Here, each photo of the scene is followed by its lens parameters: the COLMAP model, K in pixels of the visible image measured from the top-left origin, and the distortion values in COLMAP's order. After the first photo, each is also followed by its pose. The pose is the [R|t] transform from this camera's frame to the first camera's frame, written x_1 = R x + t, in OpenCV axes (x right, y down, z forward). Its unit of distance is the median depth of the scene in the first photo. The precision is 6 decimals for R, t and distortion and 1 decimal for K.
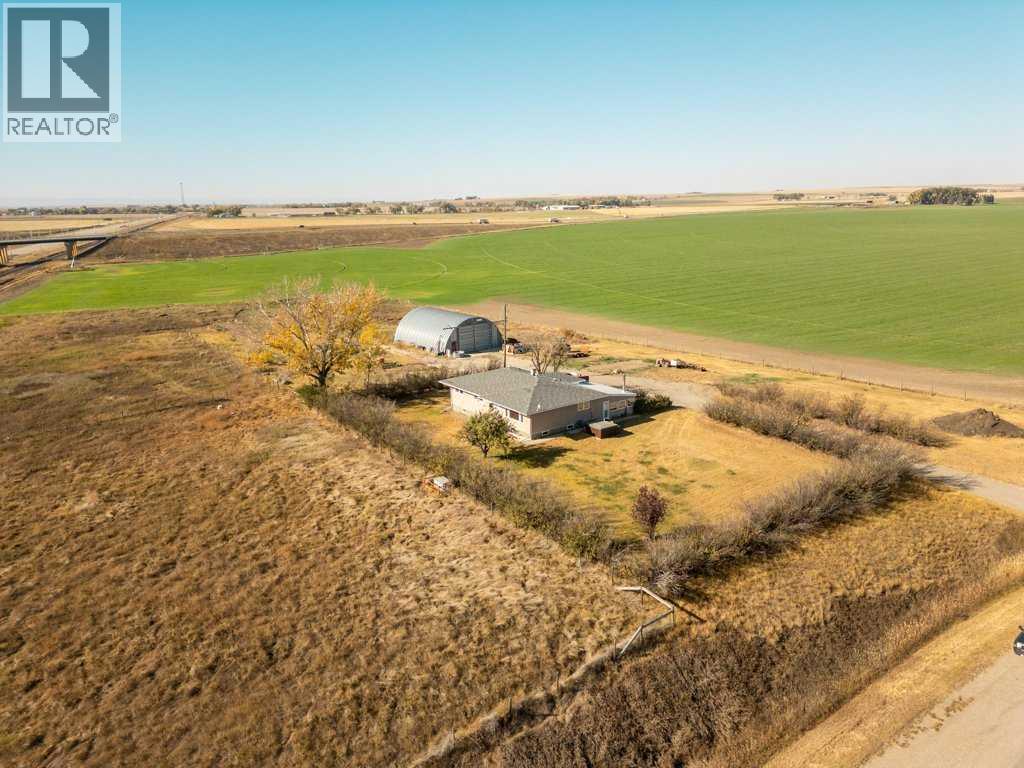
lens RADIAL K [[712.0, 0, 512.2], [0, 712.0, 381.8], [0, 0, 1]] dist [0.060437, -0.053921]
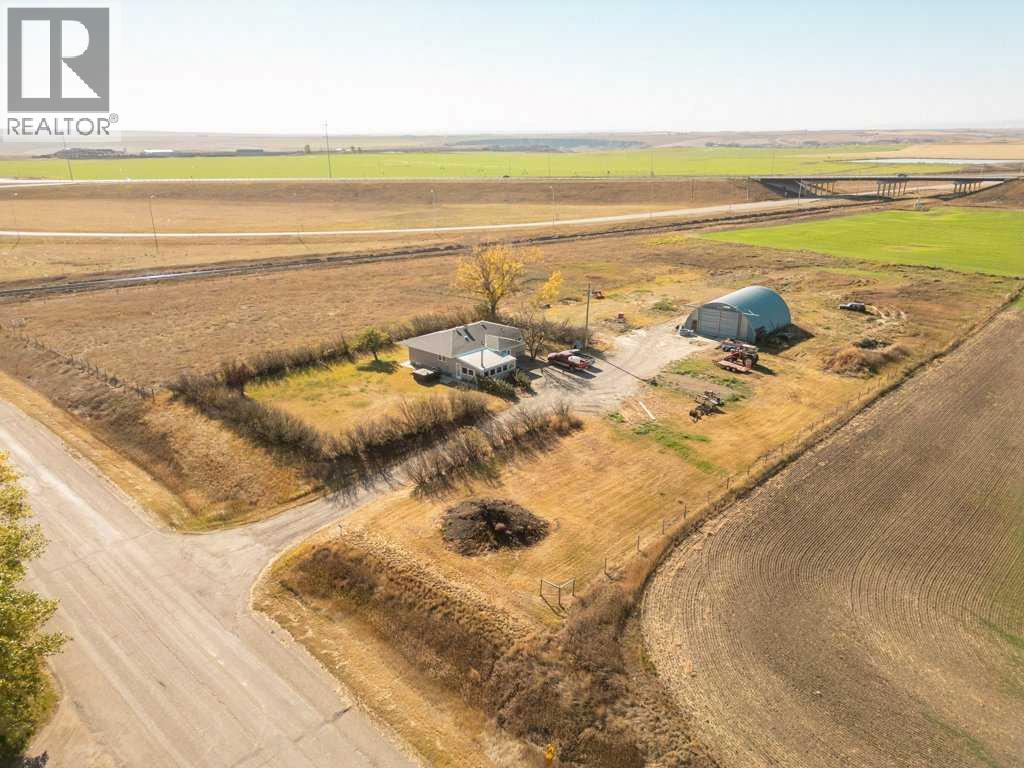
lens RADIAL K [[712.0, 0, 509.6], [0, 712.0, 383.1], [0, 0, 1]] dist [0.060437, -0.053921]
pose [[0.204510, 0.334527, -0.919928, 1.159605], [-0.236519, 0.928832, 0.285184, -0.280513], [0.949860, 0.159257, 0.269078, 0.671760]]
